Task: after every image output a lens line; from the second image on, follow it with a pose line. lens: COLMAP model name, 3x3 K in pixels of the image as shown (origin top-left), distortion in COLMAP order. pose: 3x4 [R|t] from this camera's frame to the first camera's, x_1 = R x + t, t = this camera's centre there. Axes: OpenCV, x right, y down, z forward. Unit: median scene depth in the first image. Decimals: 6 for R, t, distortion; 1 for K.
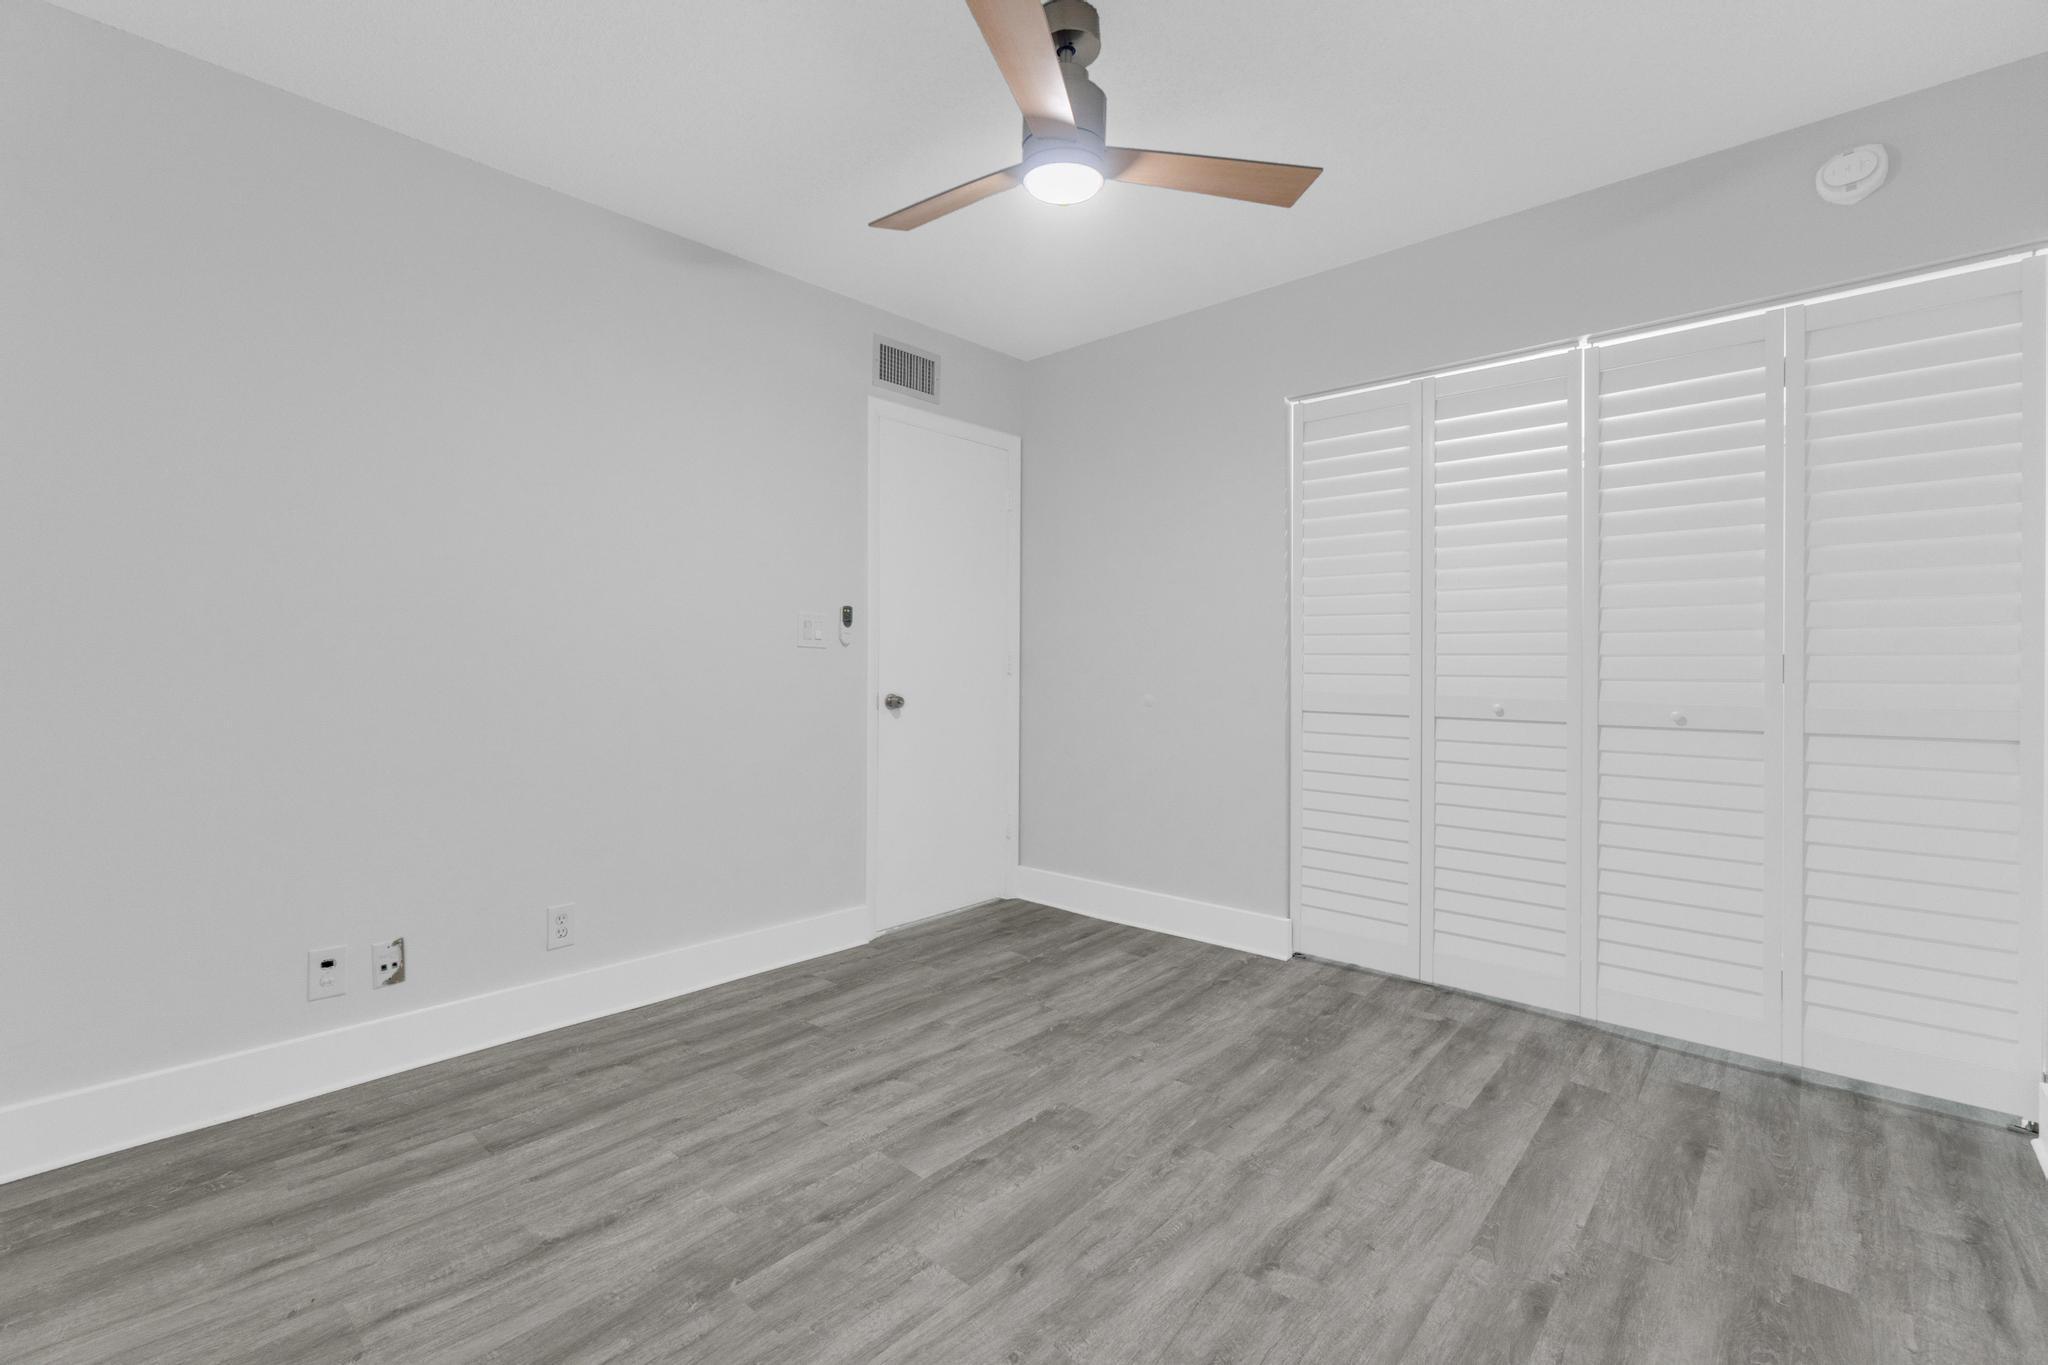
lens RADIAL K [[887.8, 0, 1002.1], [0, 887.8, 663.1], [0, 0, 1]] dist [-0.003413, 0.000758]
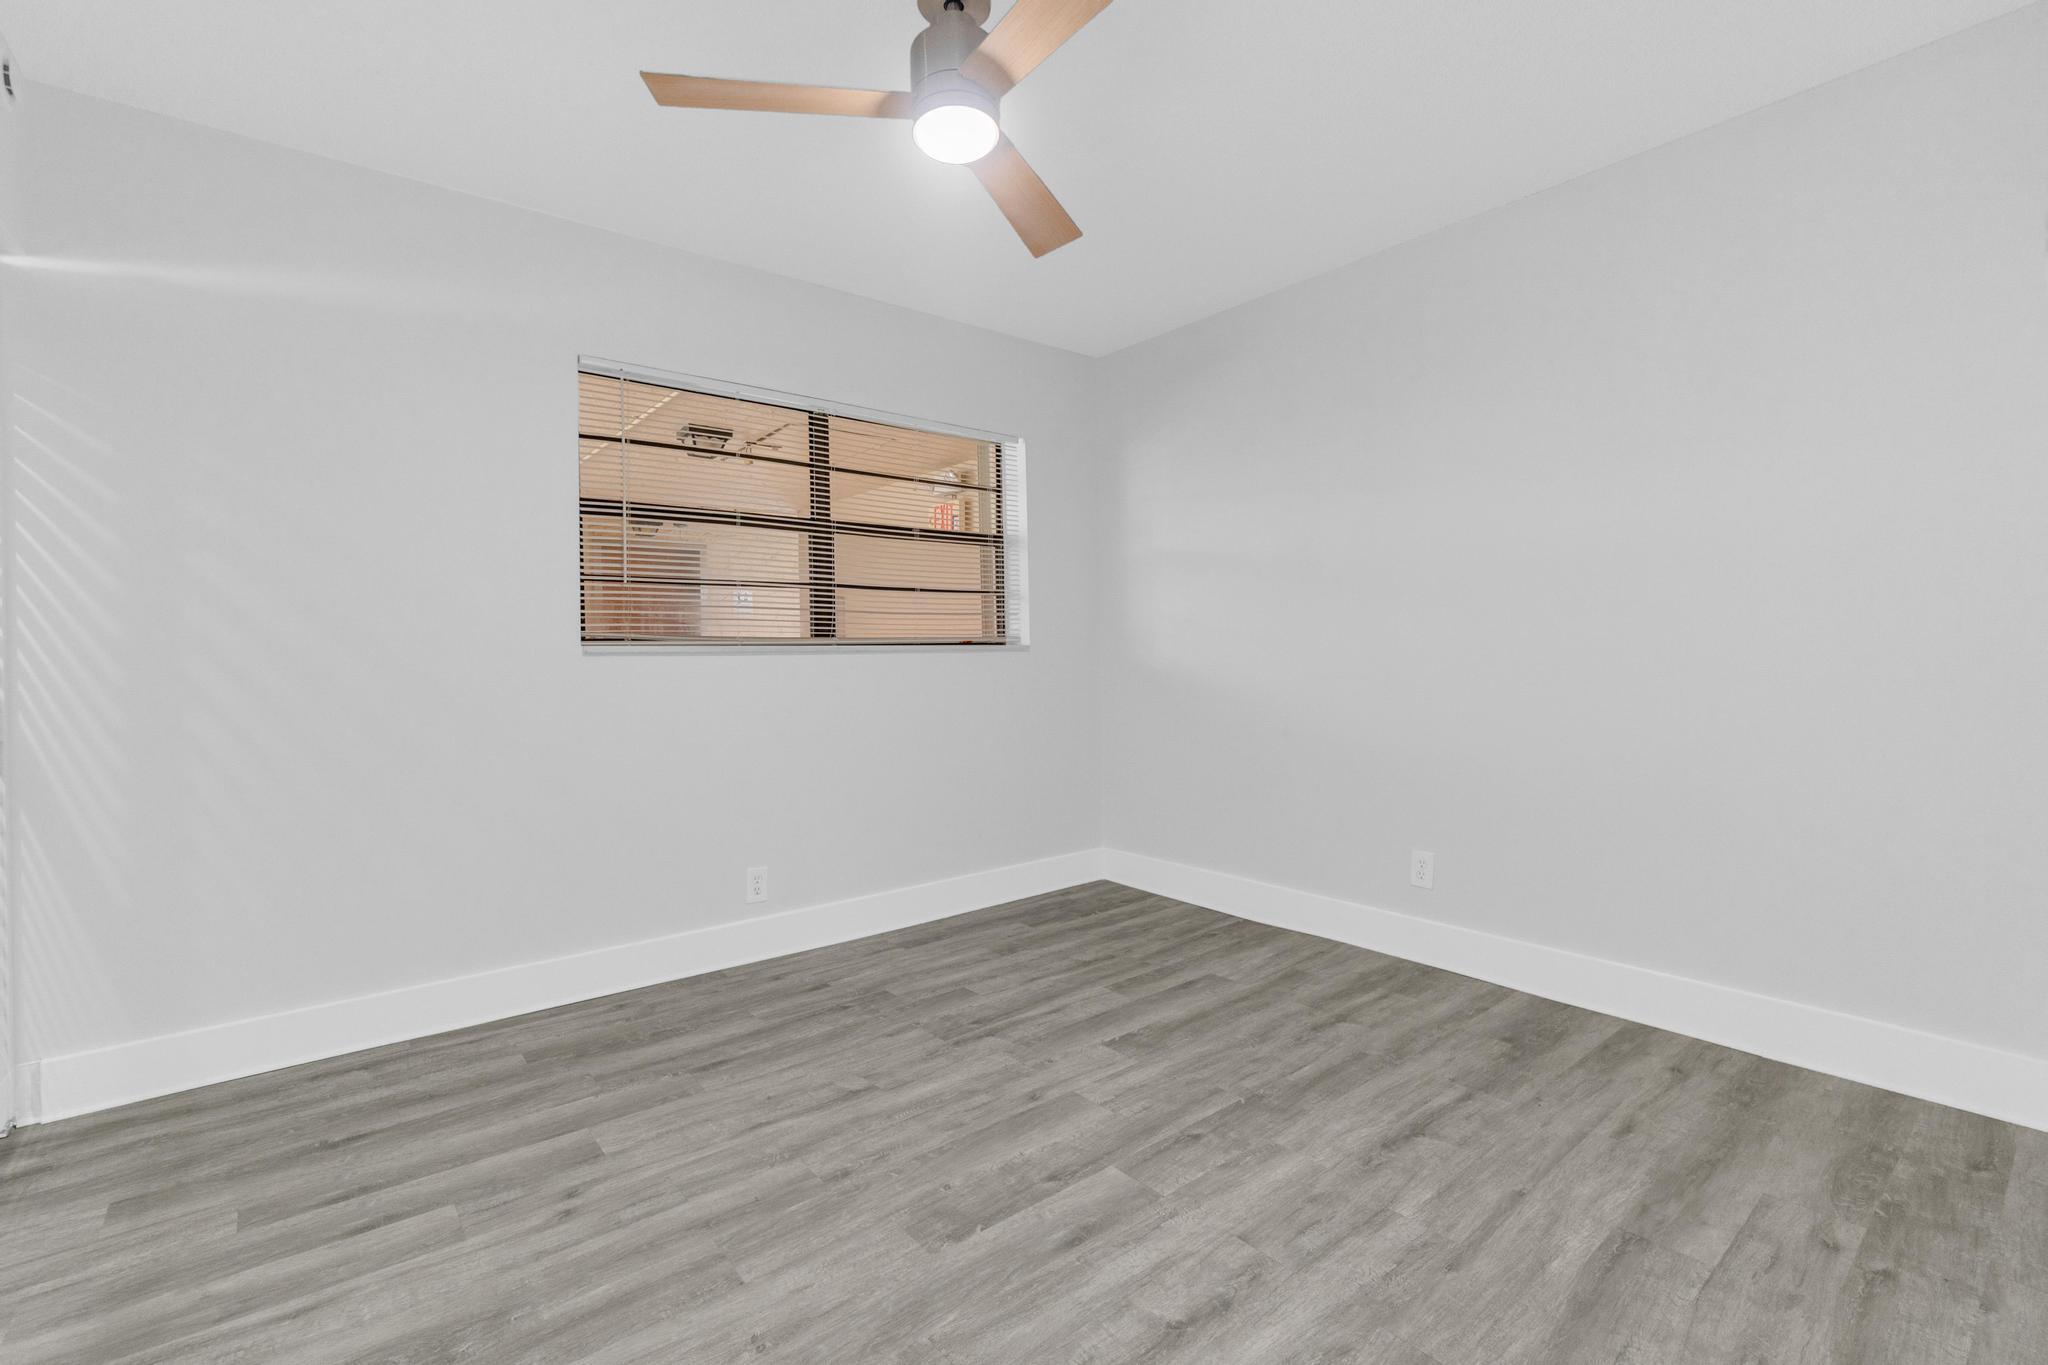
lens RADIAL K [[887.8, 0, 1002.1], [0, 887.8, 663.1], [0, 0, 1]] dist [-0.003413, 0.000758]
pose [[-0.986710, 0.003693, 0.162448, -0.129573], [0.006019, 0.999886, 0.013828, -0.007043], [-0.162378, 0.014622, -0.986620, 1.979594]]
